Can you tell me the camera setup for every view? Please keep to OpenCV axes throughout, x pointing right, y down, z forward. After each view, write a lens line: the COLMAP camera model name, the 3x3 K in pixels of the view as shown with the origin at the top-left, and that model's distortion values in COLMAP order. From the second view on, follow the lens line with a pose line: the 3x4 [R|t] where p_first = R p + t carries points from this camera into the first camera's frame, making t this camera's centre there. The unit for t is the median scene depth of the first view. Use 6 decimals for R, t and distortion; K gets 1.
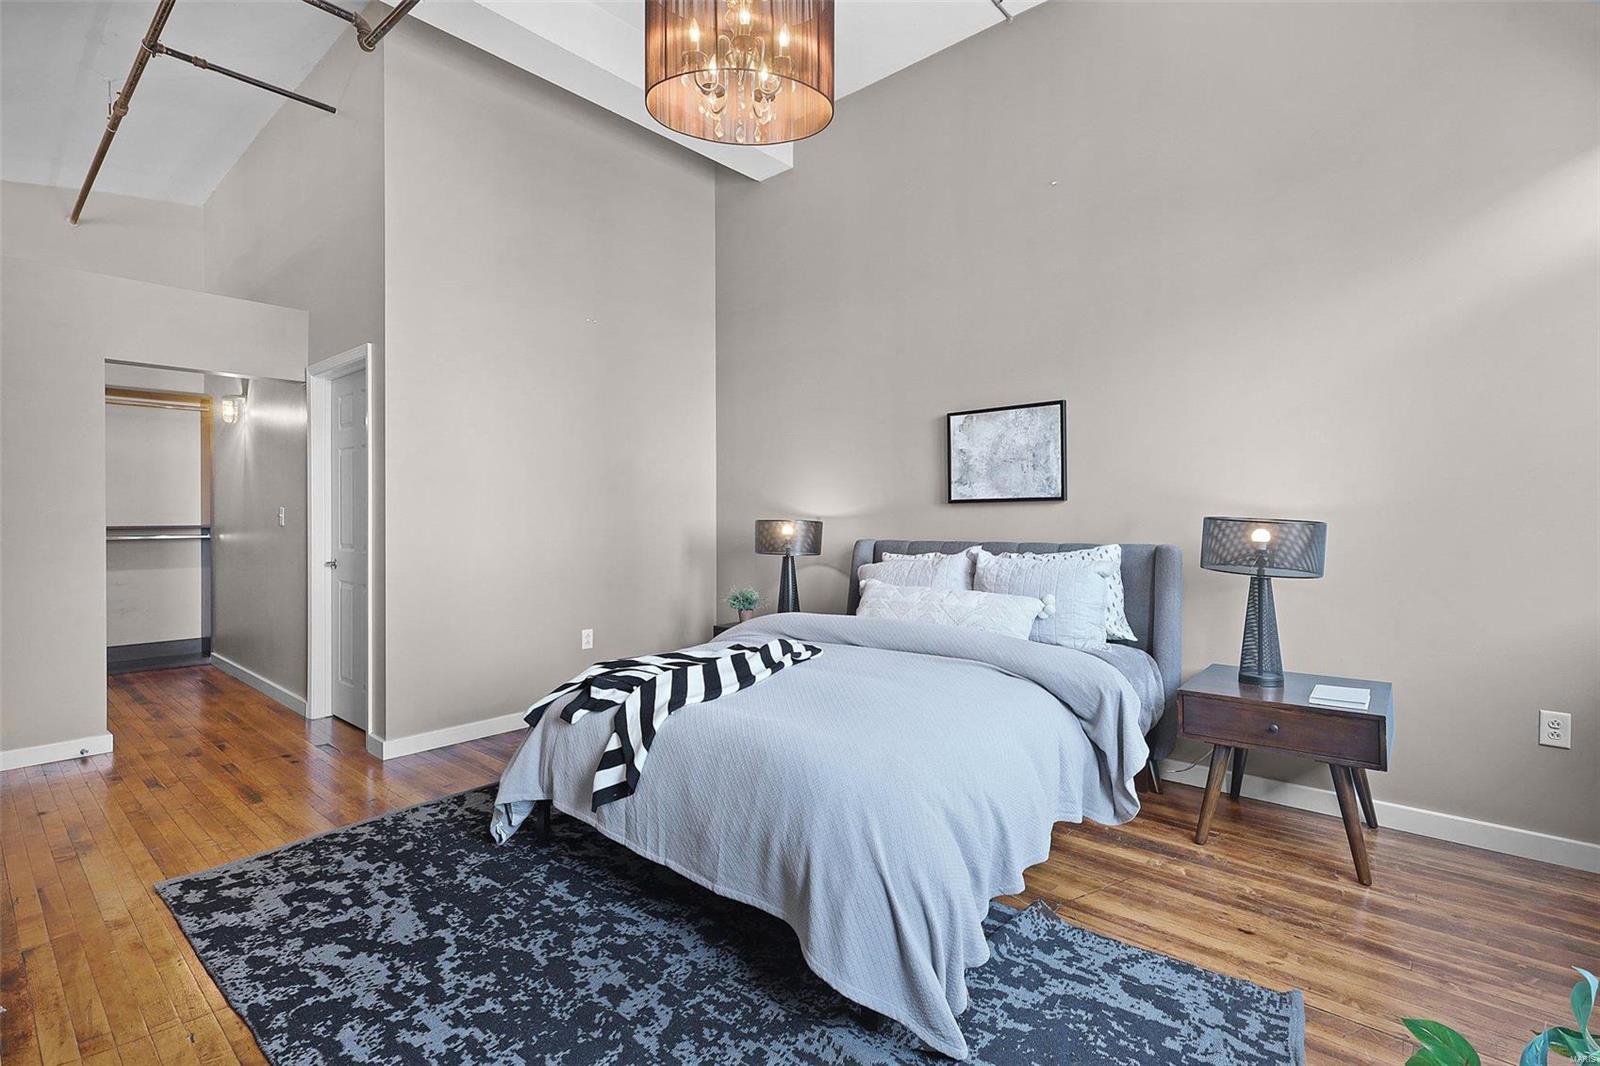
lens RADIAL K [[733.6, 0, 806.2], [0, 733.6, 520.5], [0, 0, 1]] dist [-0.040205, 0.012581]
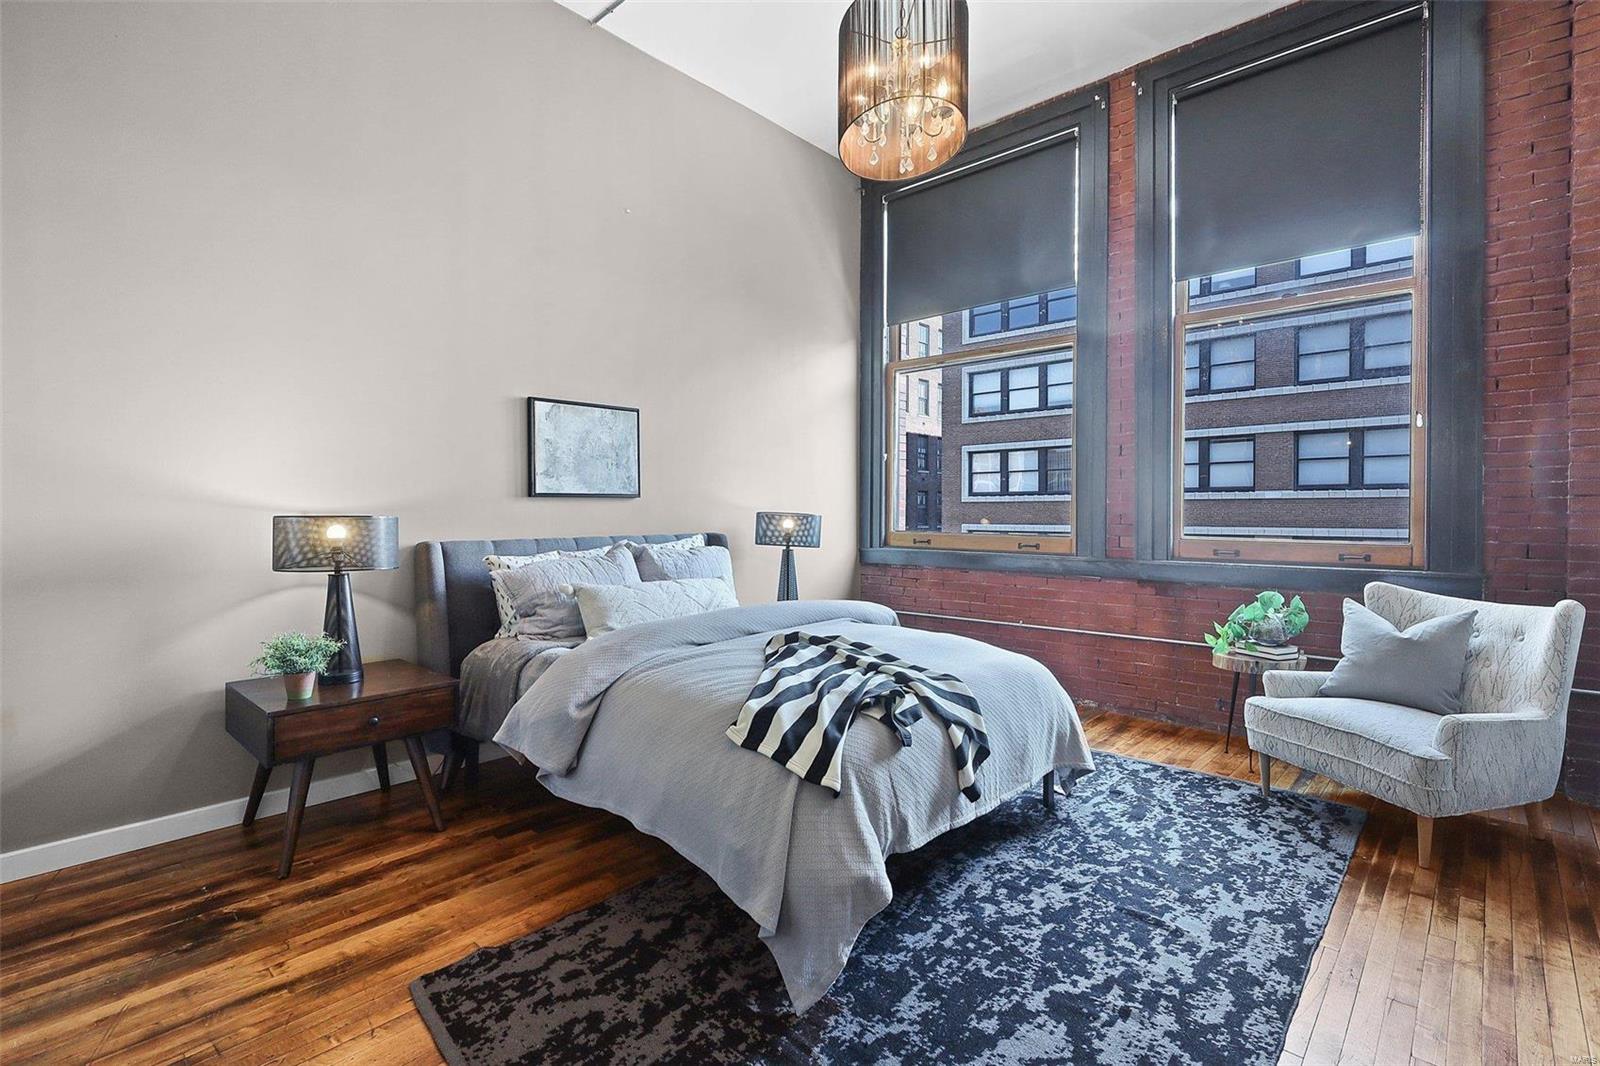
lens RADIAL K [[748.9, 0, 797.6], [0, 748.9, 513.6], [0, 0, 1]] dist [0.001916, 0.000876]
pose [[0.051230, -0.000163, 0.998687, -1.427783], [0.004825, 0.999988, -0.000084, -0.002241], [-0.998675, 0.004823, 0.051231, 1.254858]]
